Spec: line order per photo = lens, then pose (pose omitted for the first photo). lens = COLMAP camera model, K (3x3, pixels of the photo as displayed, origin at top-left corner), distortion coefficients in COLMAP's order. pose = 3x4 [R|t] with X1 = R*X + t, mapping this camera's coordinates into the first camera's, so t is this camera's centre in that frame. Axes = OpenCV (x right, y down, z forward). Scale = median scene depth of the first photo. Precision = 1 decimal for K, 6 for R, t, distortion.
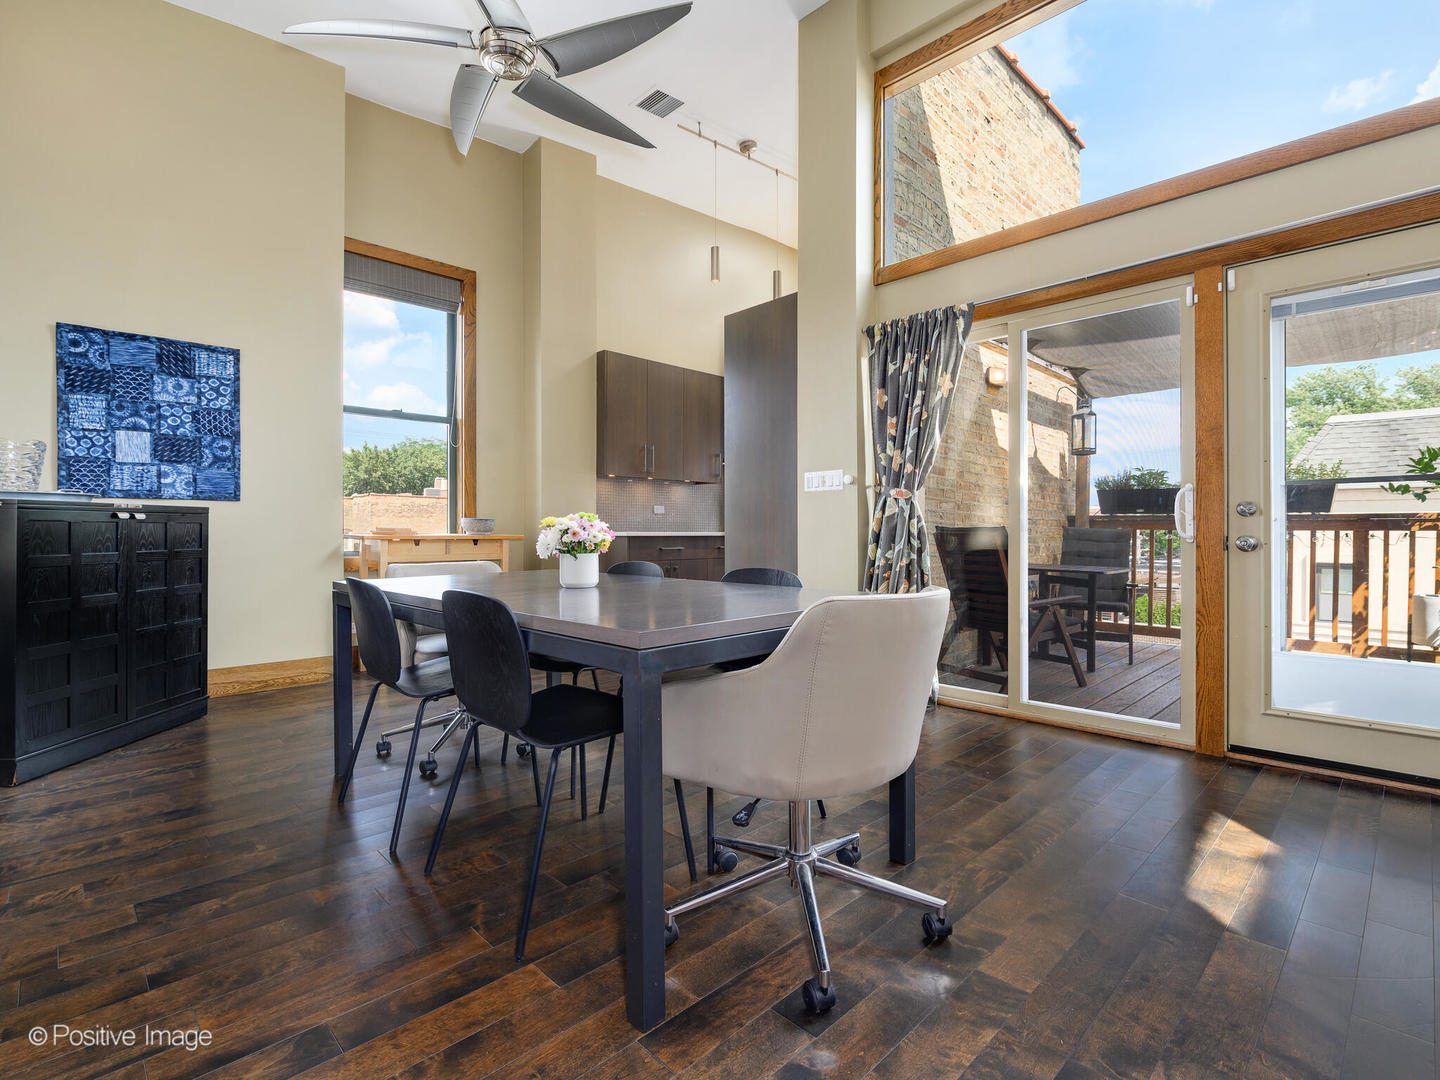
lens RADIAL K [[684.9, 0, 723.5], [0, 684.9, 538.2], [0, 0, 1]] dist [-0.004673, -0.000545]
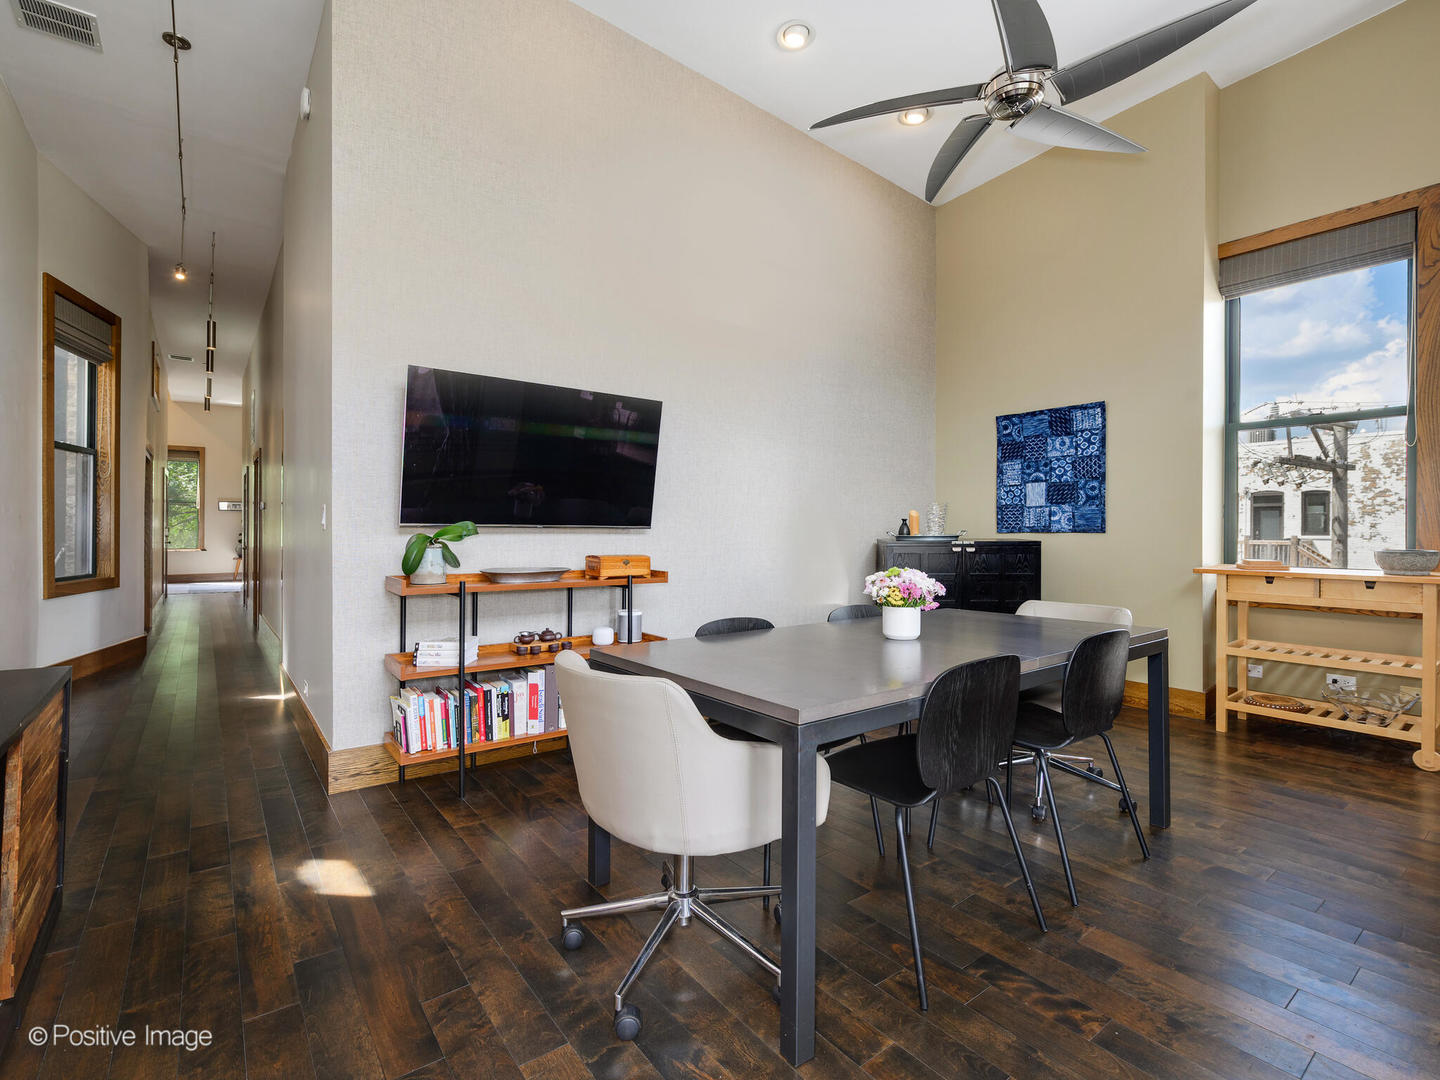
lens RADIAL K [[684.9, 0, 723.6], [0, 684.9, 531.1], [0, 0, 1]] dist [-0.004673, -0.000545]
pose [[-0.113103, 0.003430, -0.993577, 0.535457], [-0.010814, 0.999931, 0.004682, -0.059131], [0.993524, 0.011274, -0.113058, 0.524667]]
